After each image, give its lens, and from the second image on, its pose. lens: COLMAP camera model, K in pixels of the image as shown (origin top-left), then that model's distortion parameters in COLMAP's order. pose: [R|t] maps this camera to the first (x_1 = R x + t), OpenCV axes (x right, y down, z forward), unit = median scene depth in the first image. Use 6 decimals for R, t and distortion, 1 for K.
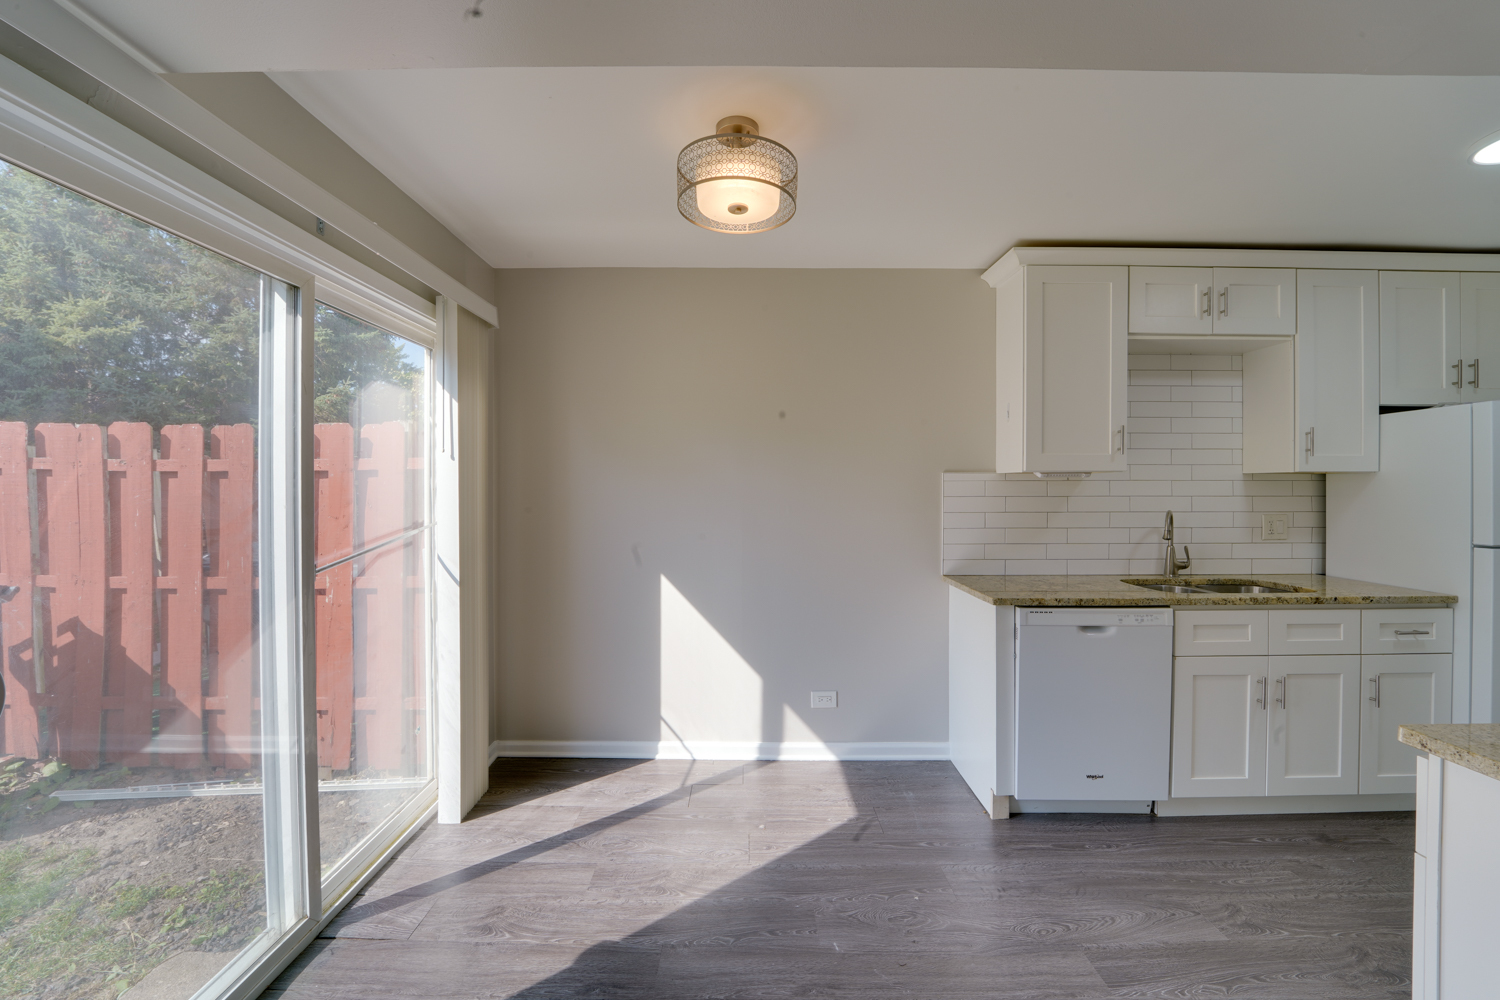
lens RADIAL K [[623.2, 0, 748.2], [0, 623.2, 489.0], [0, 0, 1]] dist [-0.022189, 0.000049]
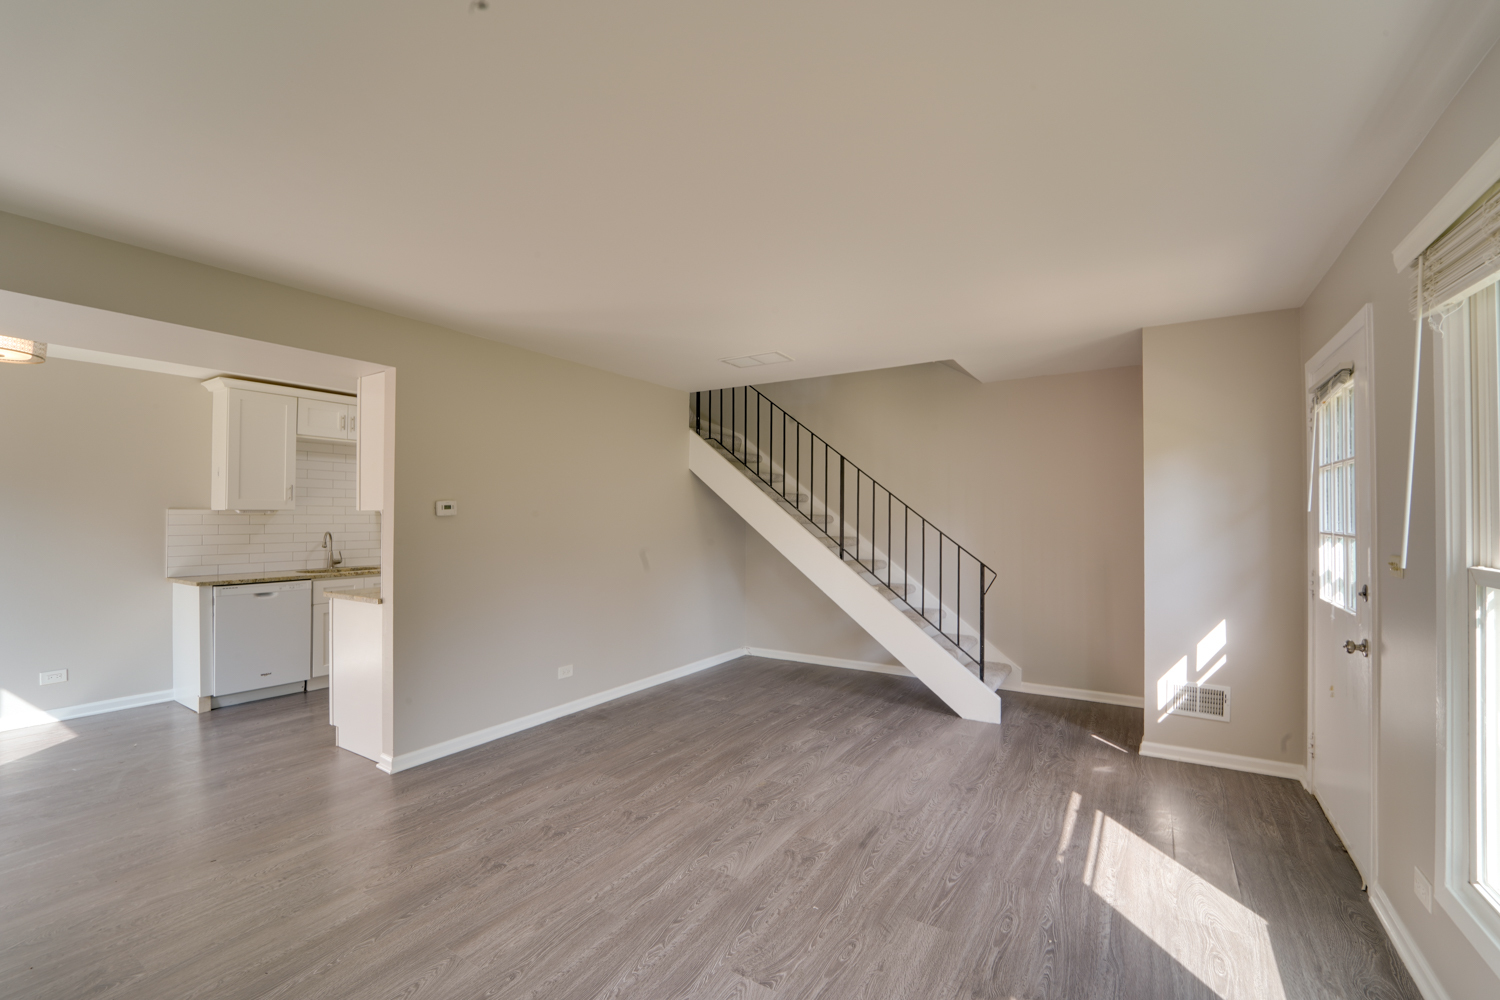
lens RADIAL K [[628.5, 0, 744.4], [0, 628.5, 509.5], [0, 0, 1]] dist [-0.016407, 0.000347]
pose [[0.545352, 0.009531, 0.838153, -0.205431], [0.006862, 0.999851, -0.015834, 0.008034], [-0.838179, 0.014387, 0.545205, -1.112898]]
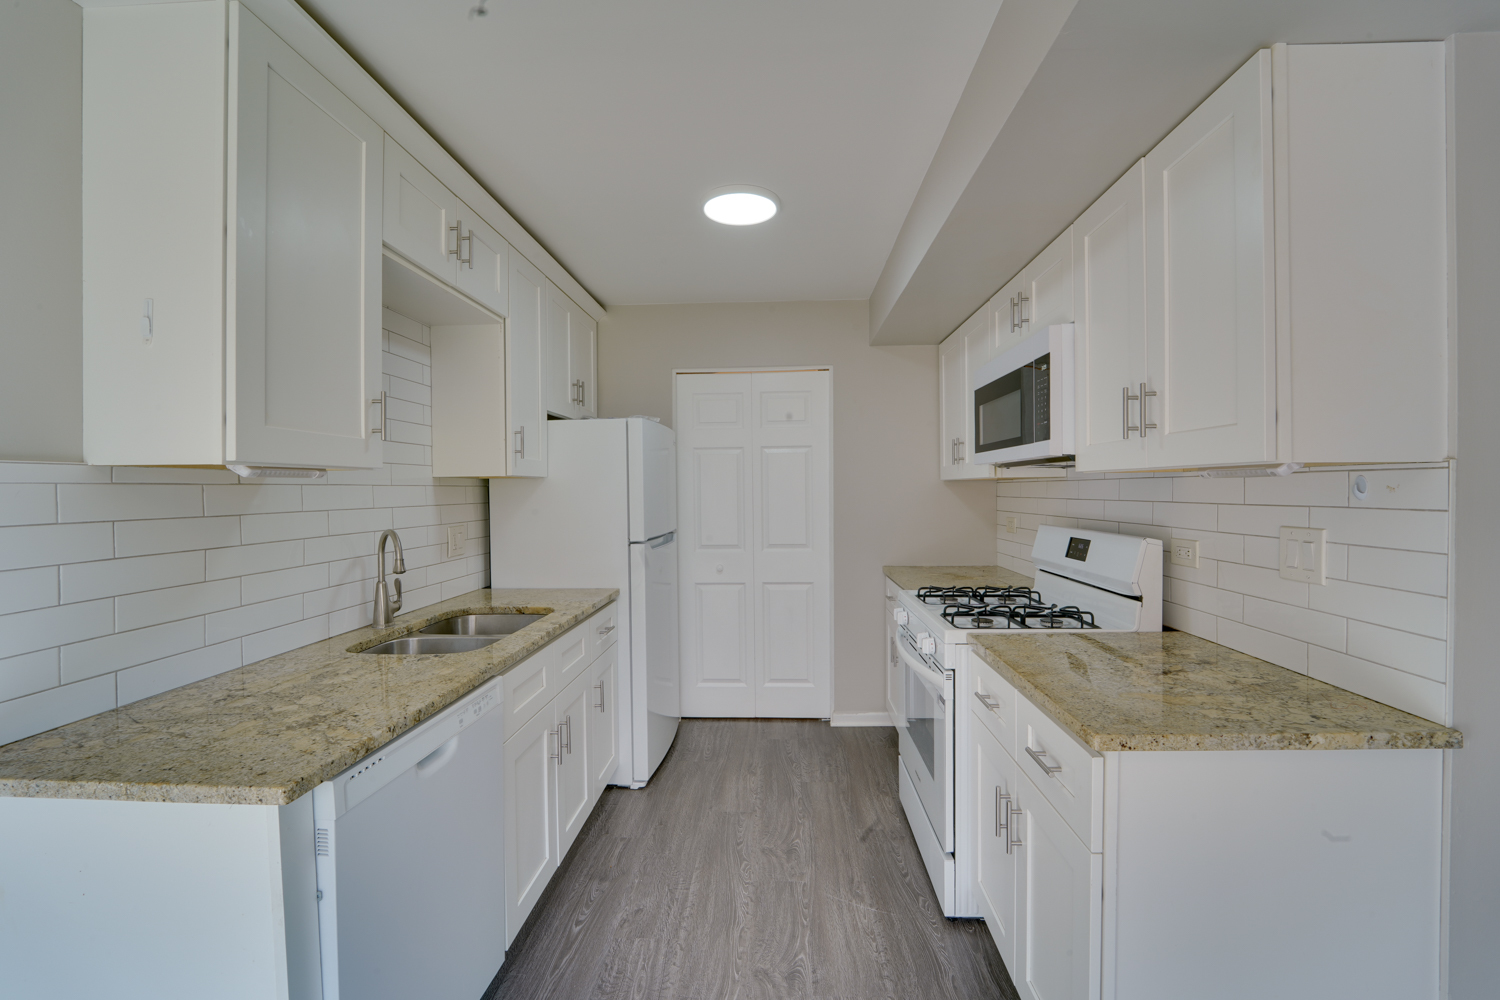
lens RADIAL K [[622.6, 0, 750.0], [0, 622.6, 496.1], [0, 0, 1]] dist [-0.020593, -0.000042]
pose [[0.049933, -0.011795, 0.998683, 0.029167], [0.015104, 0.999825, 0.011053, -0.003462], [-0.998638, 0.014533, 0.050102, 0.614885]]
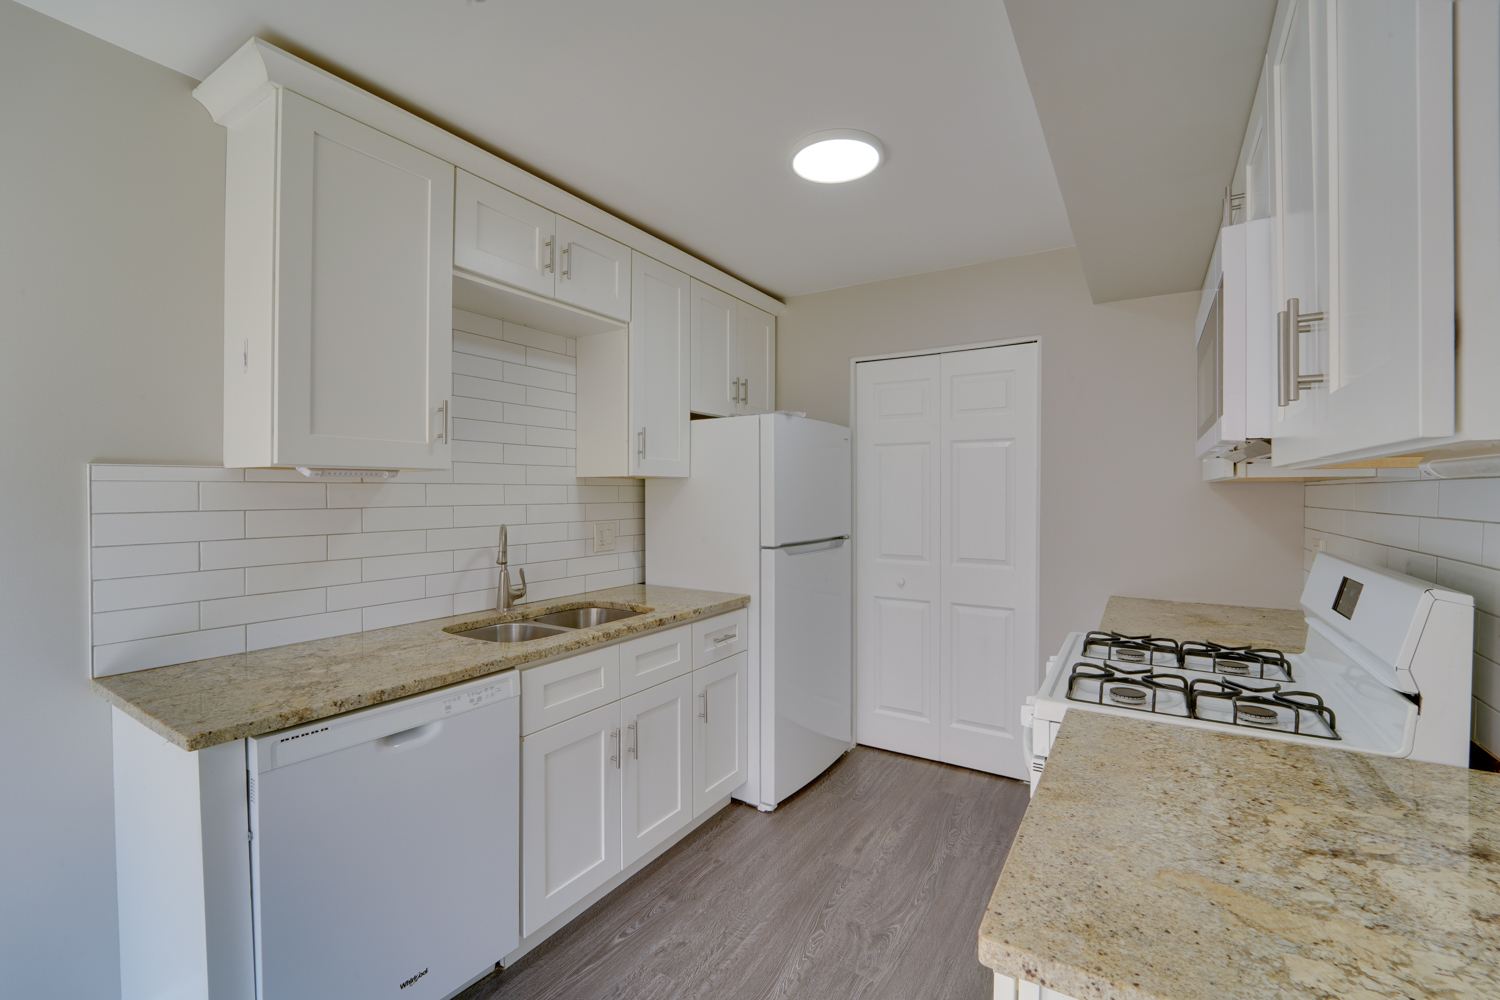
lens RADIAL K [[634.5, 0, 748.4], [0, 634.5, 495.7], [0, 0, 1]] dist [-0.020847, -0.000213]
pose [[0.532651, -0.005402, 0.846318, 0.203027], [0.004062, 0.999984, 0.003826, -0.001728], [-0.846325, 0.001399, 0.532665, 0.360742]]
